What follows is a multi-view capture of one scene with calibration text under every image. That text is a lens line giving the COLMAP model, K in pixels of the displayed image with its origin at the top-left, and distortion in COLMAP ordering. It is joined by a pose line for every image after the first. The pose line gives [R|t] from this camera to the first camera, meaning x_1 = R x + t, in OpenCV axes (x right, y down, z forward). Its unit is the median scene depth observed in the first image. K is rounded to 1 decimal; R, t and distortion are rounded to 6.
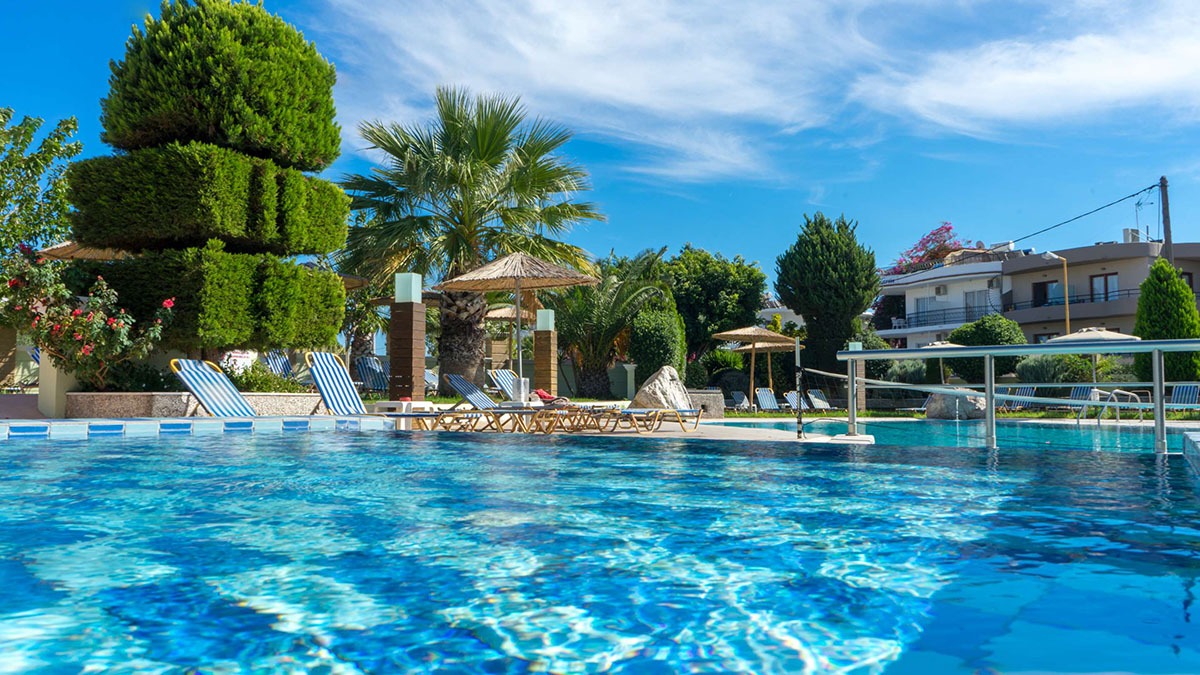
lens RADIAL K [[971.0, 0, 600.0], [0, 971.0, 337.5], [0, 0, 1]] dist [-0.006892, 0.055428]
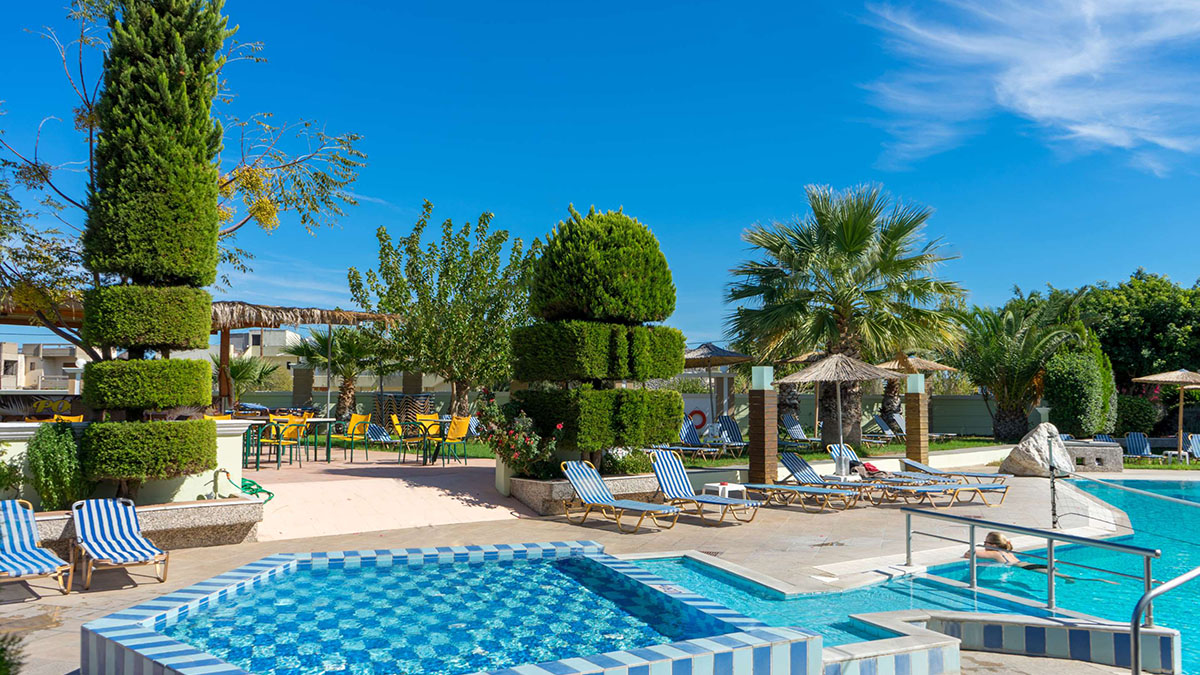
lens RADIAL K [[971.0, 0, 600.0], [0, 971.0, 337.5], [0, 0, 1]] dist [-0.006892, 0.055428]
pose [[0.876092, -0.026820, -0.481398, 0.348180], [0.027104, 0.999612, -0.006364, -0.154585], [0.481382, -0.007472, 0.876479, -0.324421]]
